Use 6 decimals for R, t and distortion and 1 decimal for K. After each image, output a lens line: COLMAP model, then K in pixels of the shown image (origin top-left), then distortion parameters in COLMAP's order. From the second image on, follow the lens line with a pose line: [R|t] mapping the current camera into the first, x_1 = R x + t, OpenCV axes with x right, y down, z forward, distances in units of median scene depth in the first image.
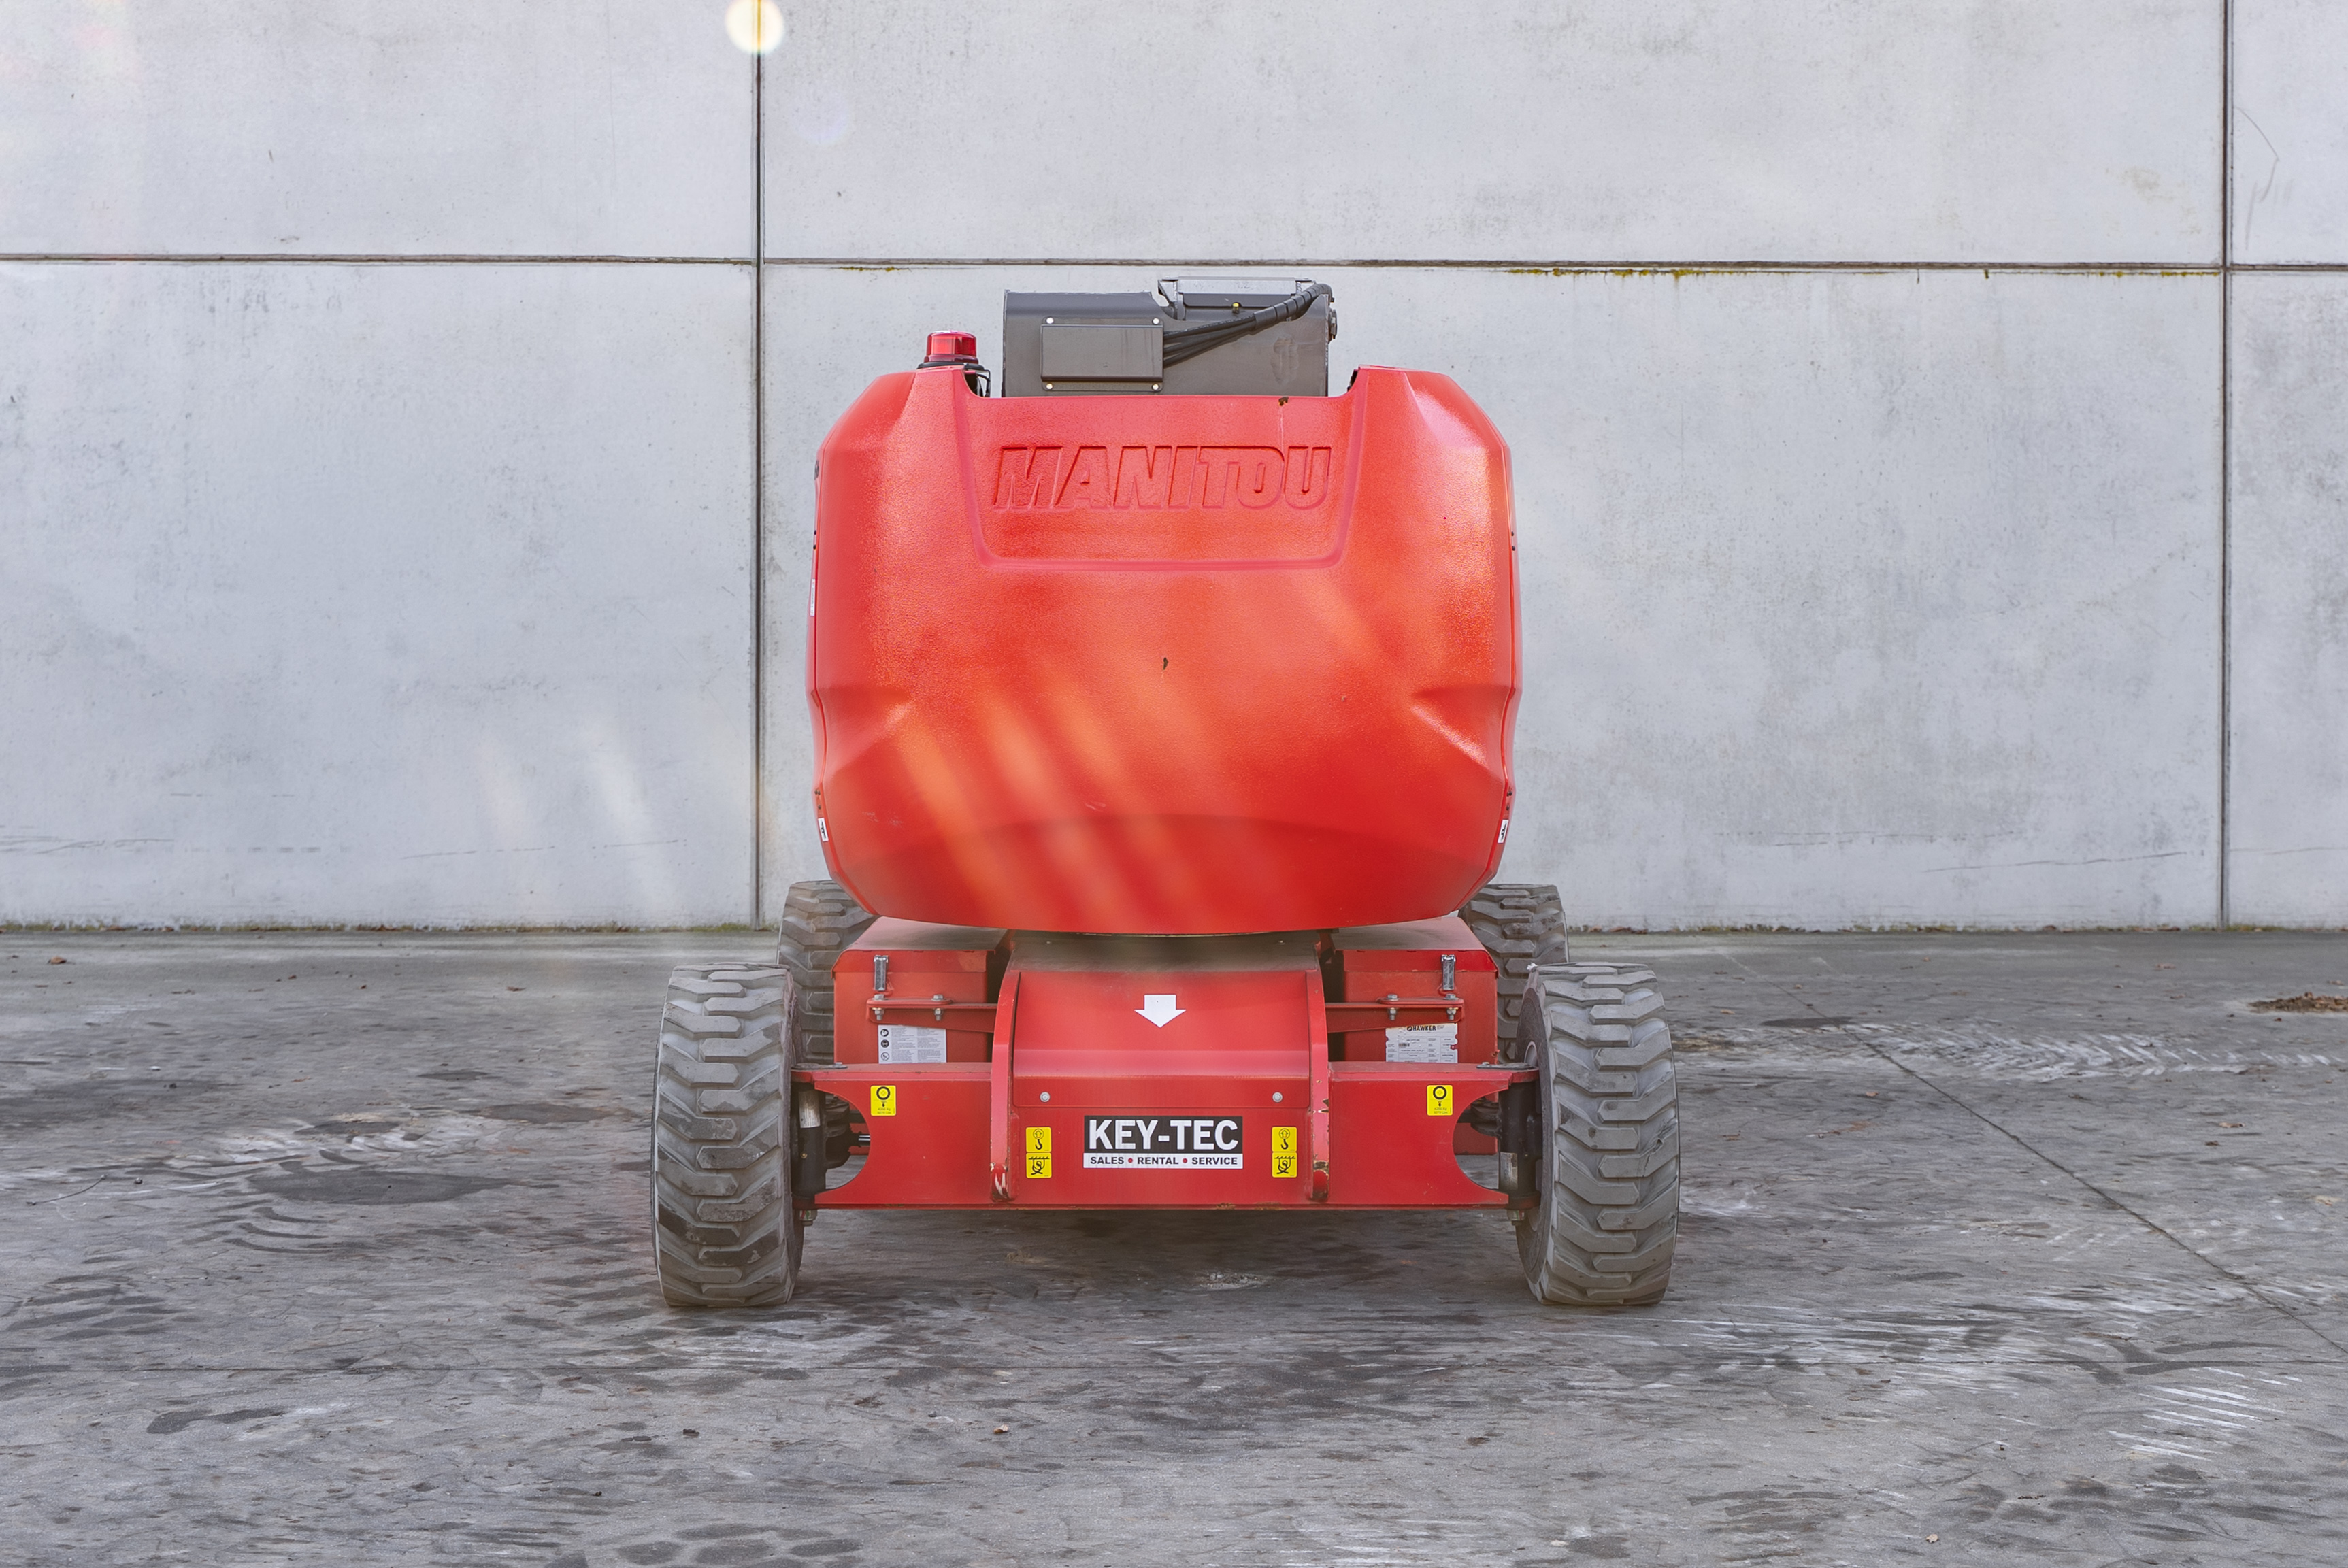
lens RADIAL K [[3944.4, 0, 1254.8], [0, 3944.4, 642.9], [0, 0, 1]] dist [-0.003017, 0.000000]
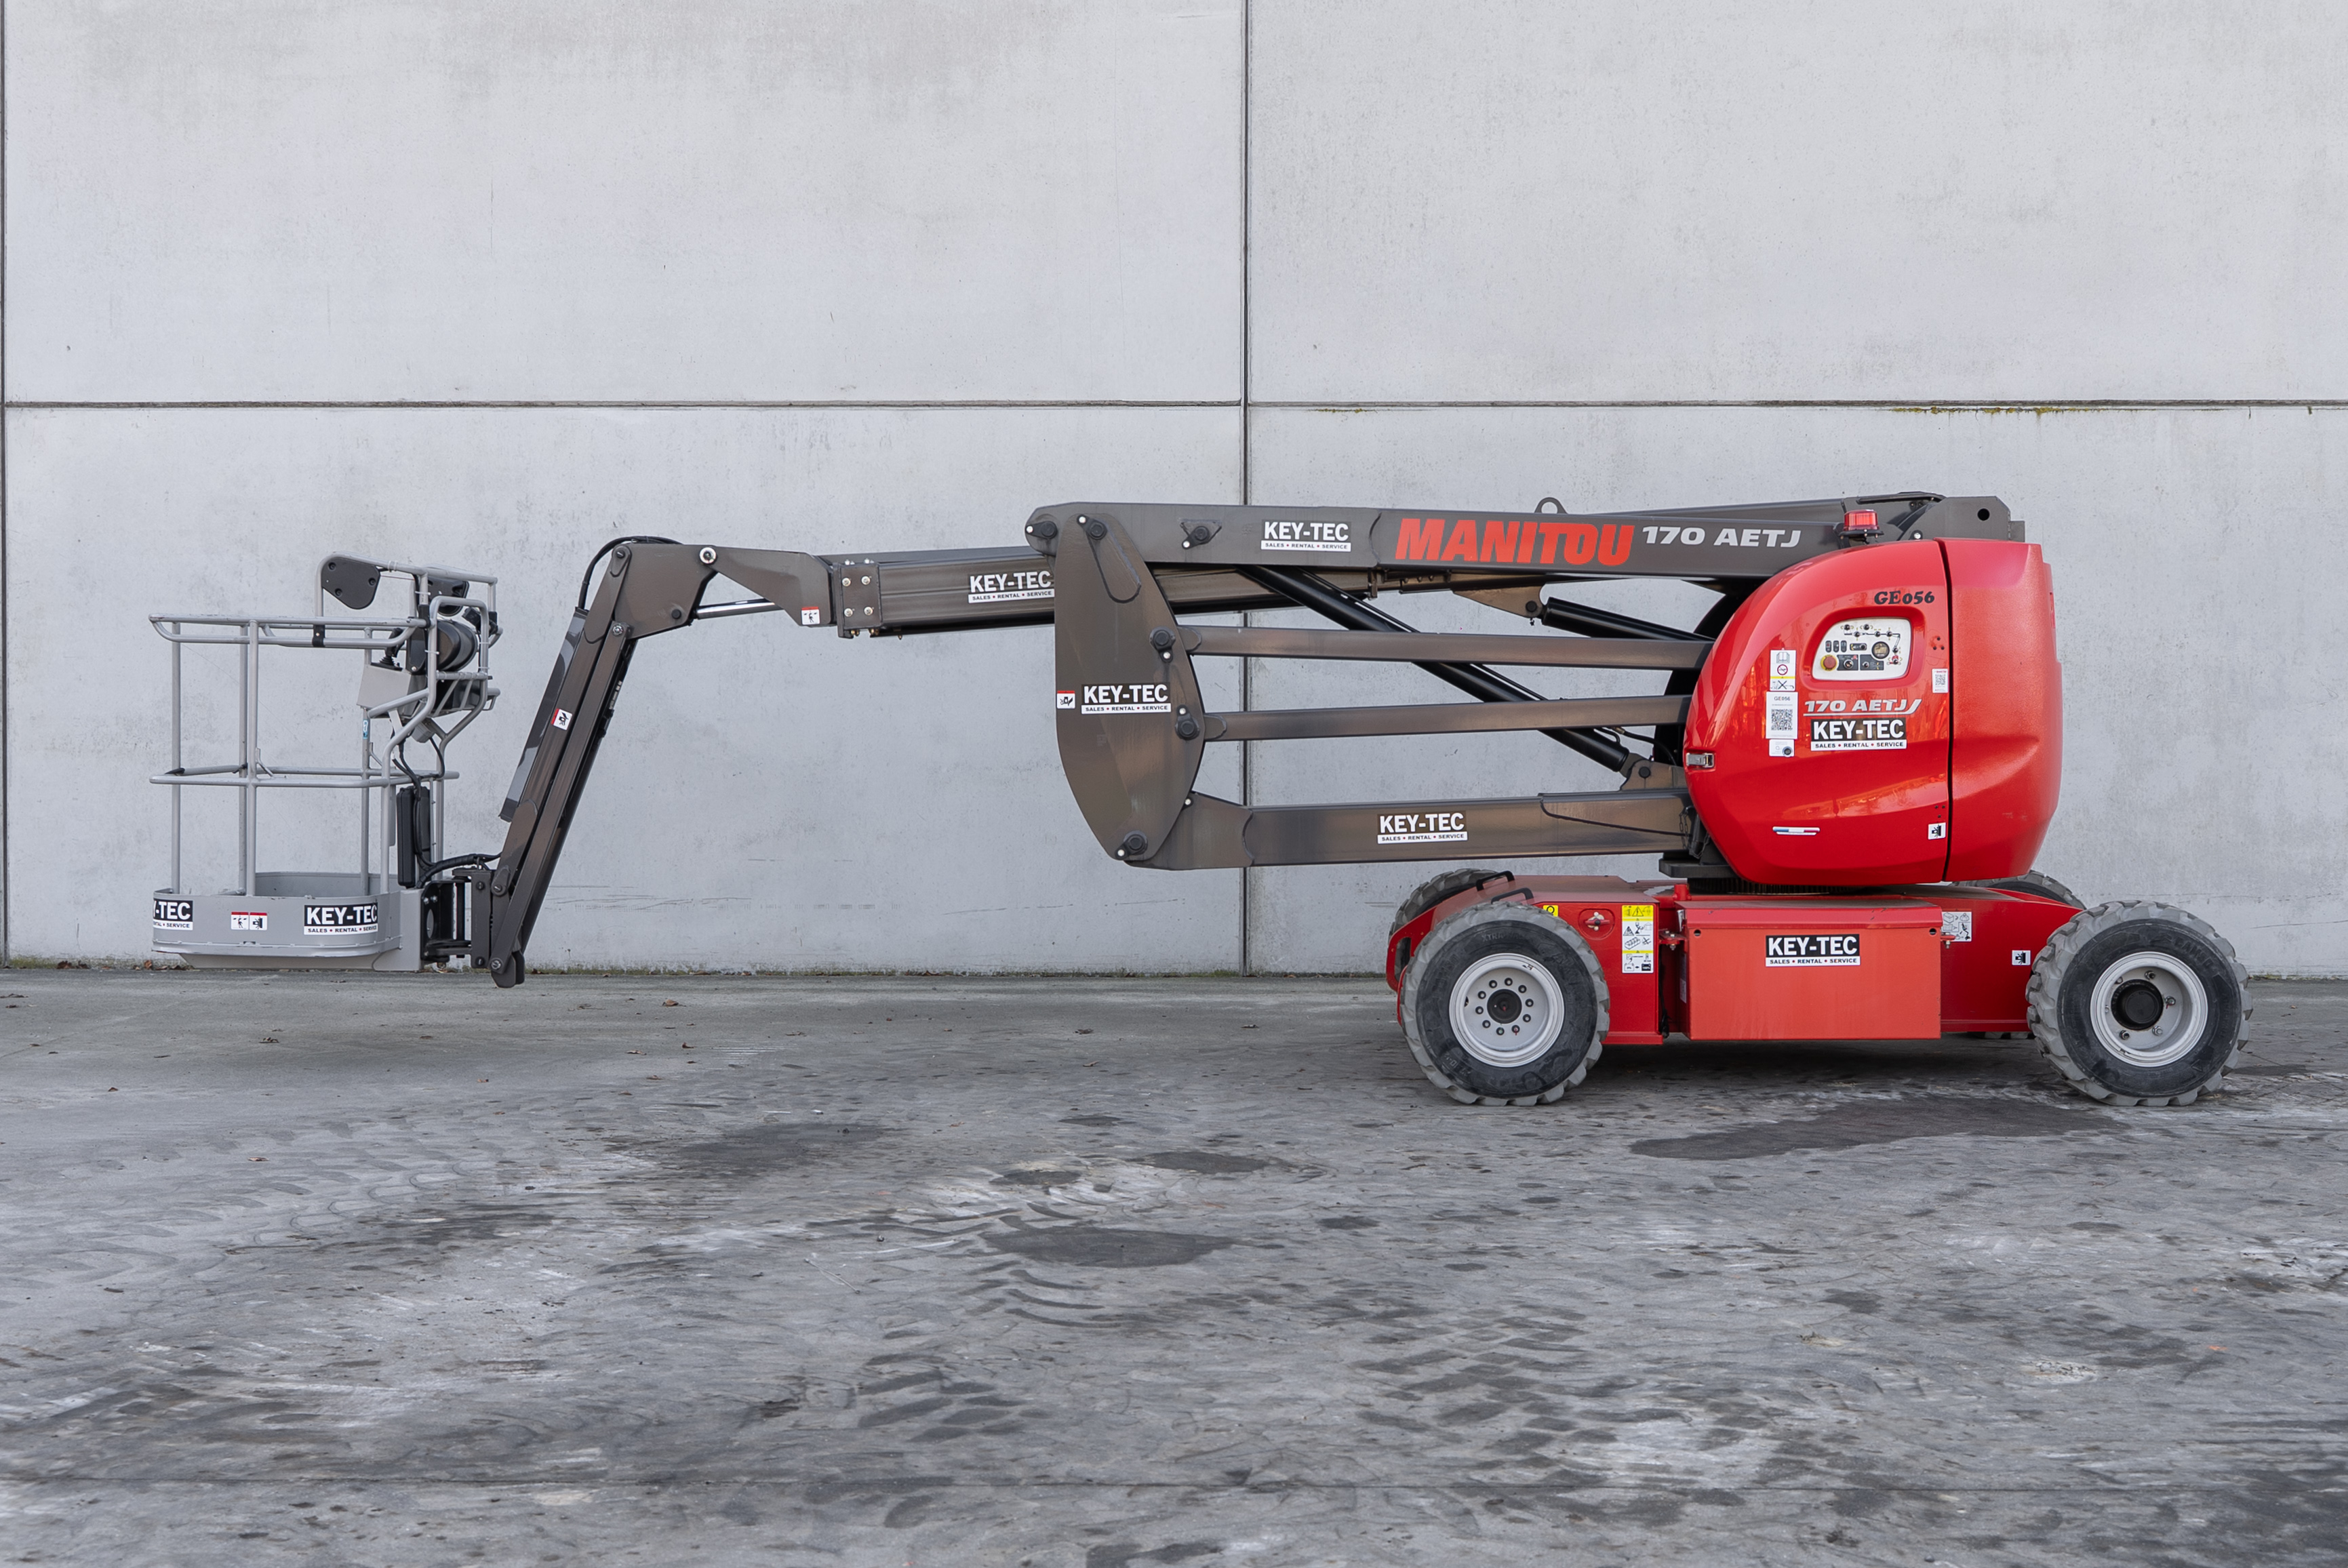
lens RADIAL K [[2893.3, 0, 1228.5], [0, 2893.3, 756.3], [0, 0, 1]] dist [0.007492, 0.000000]
pose [[0.999101, -0.000261, -0.042389, -0.094686], [0.000518, 0.999982, 0.006042, 0.002324], [0.042386, -0.006058, 0.999083, 0.141914]]
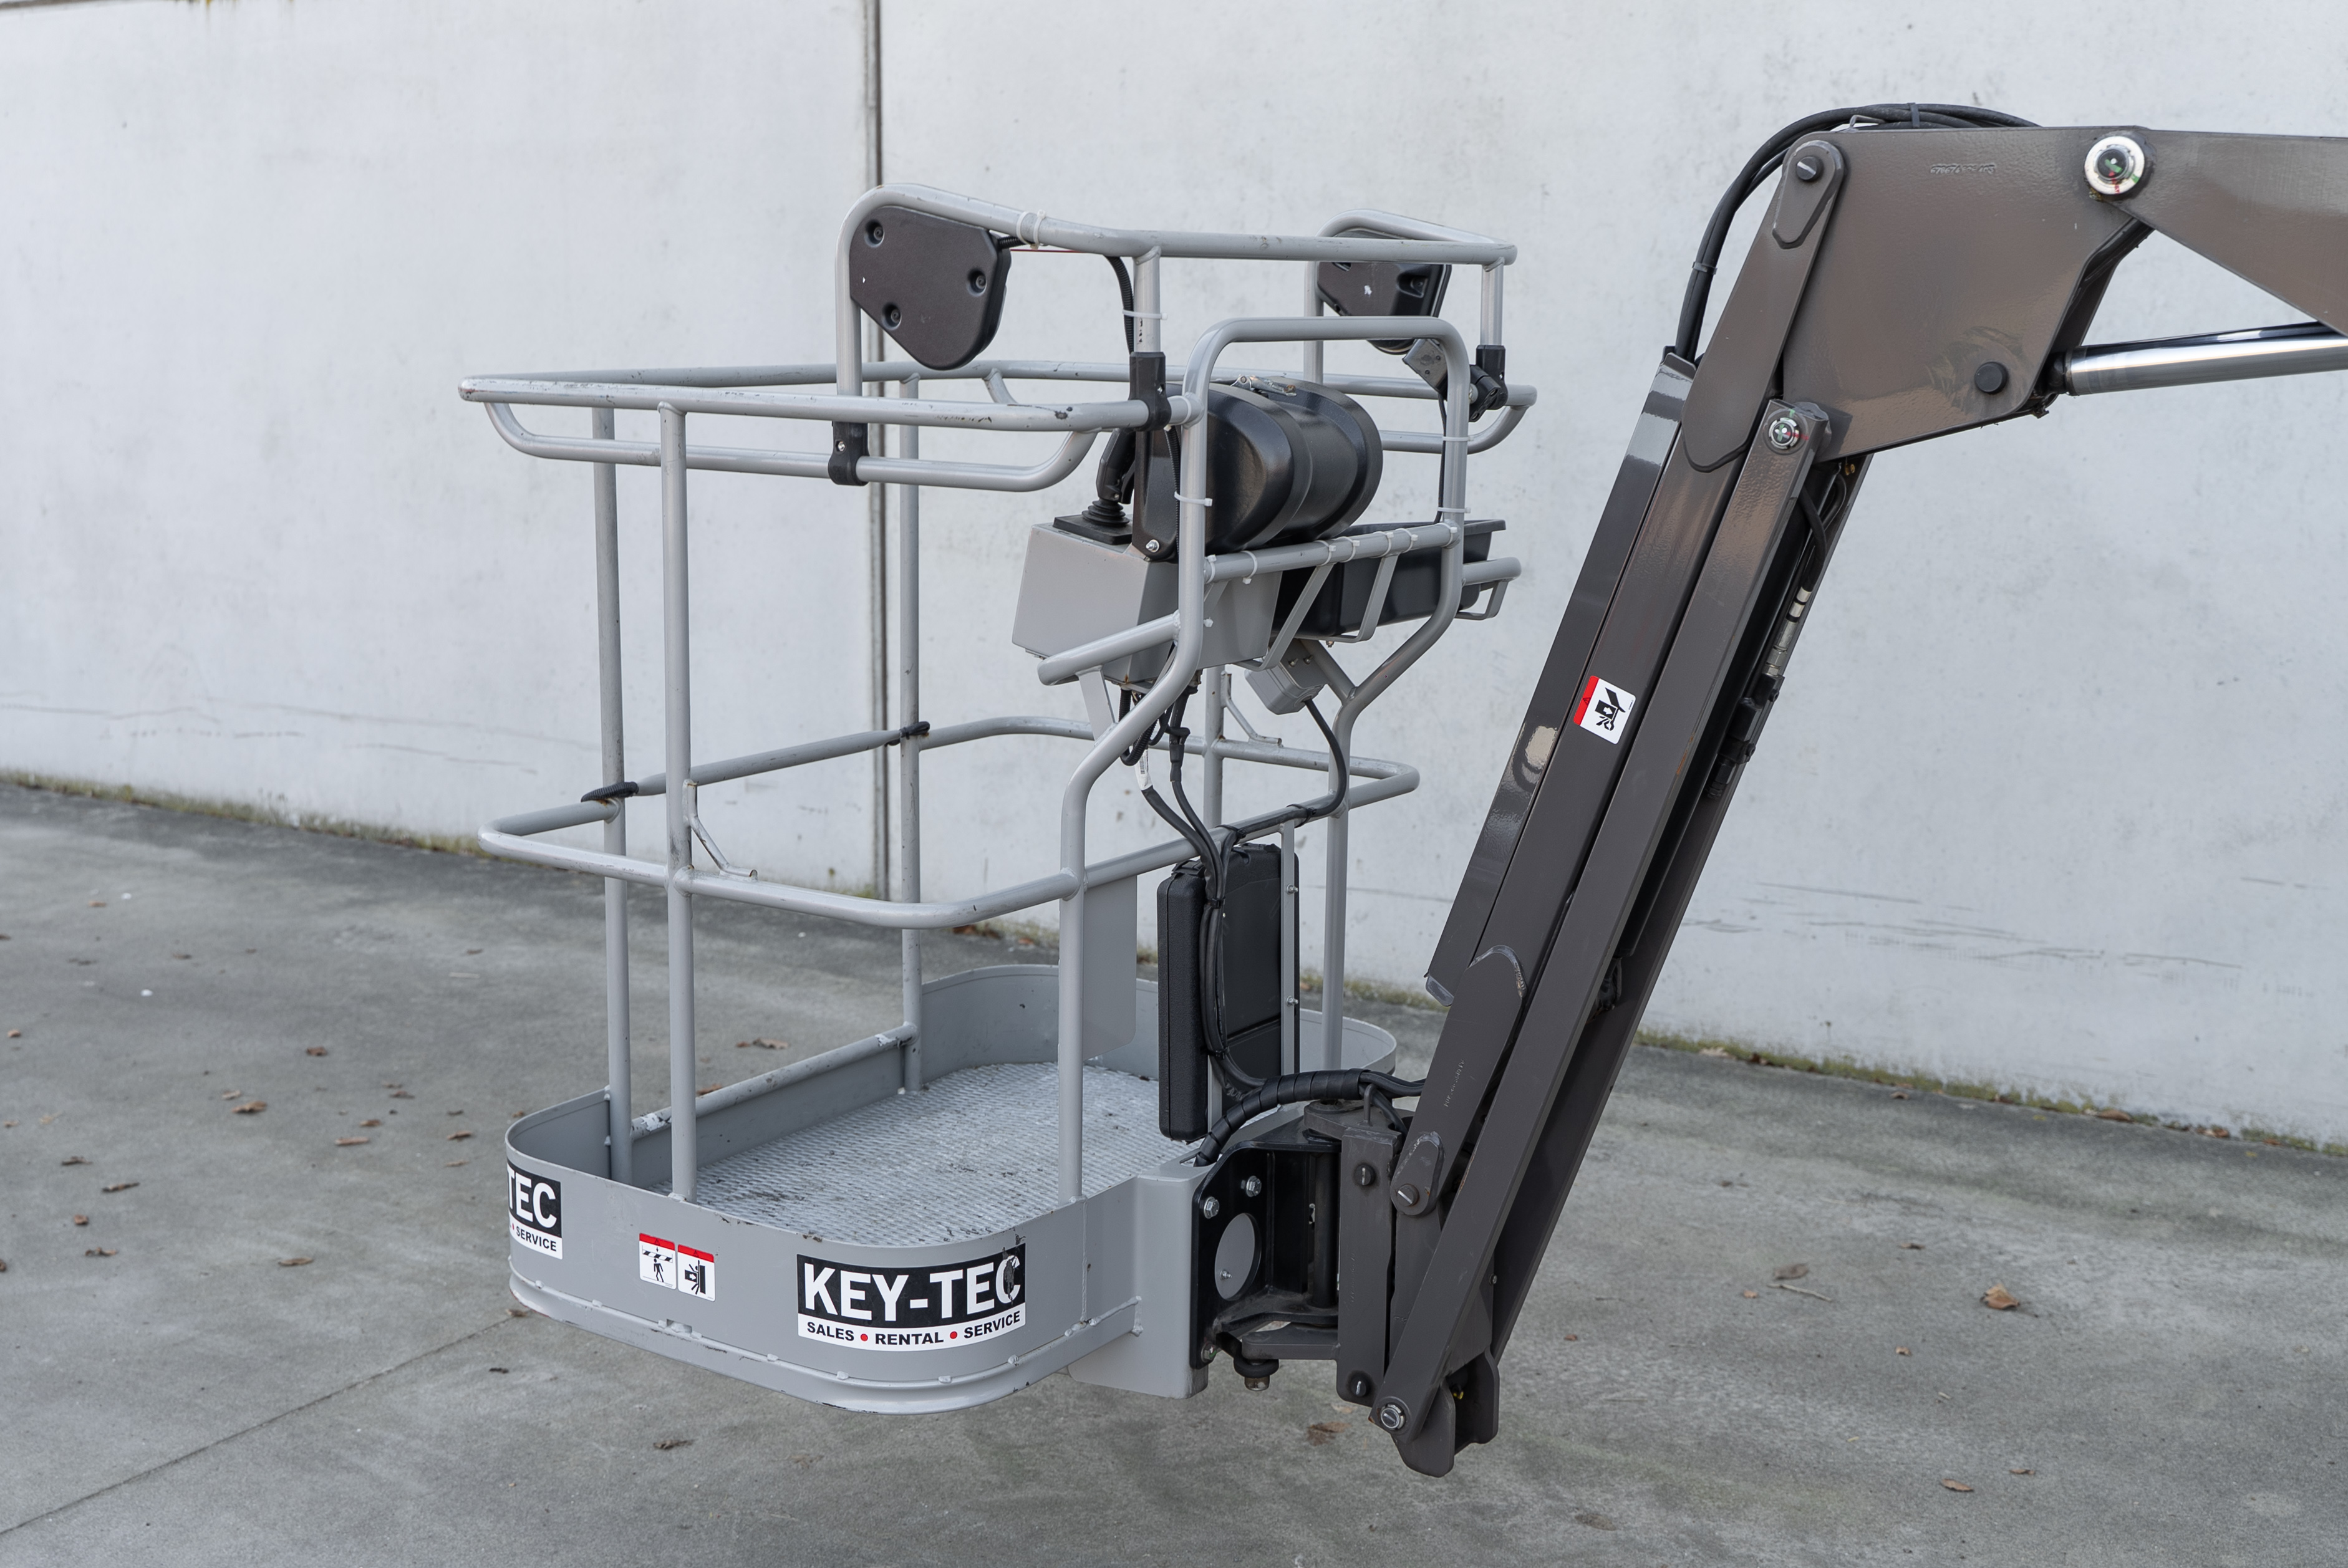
lens RADIAL K [[2795.9, 0, 1111.0], [0, 2795.9, 788.6], [0, 0, 1]] dist [-0.010399, 0.000000]
pose [[0.821886, 0.094752, -0.561716, -0.192488], [-0.007352, 0.987752, 0.155860, -0.028372], [0.569604, -0.123969, 0.812516, 0.621546]]
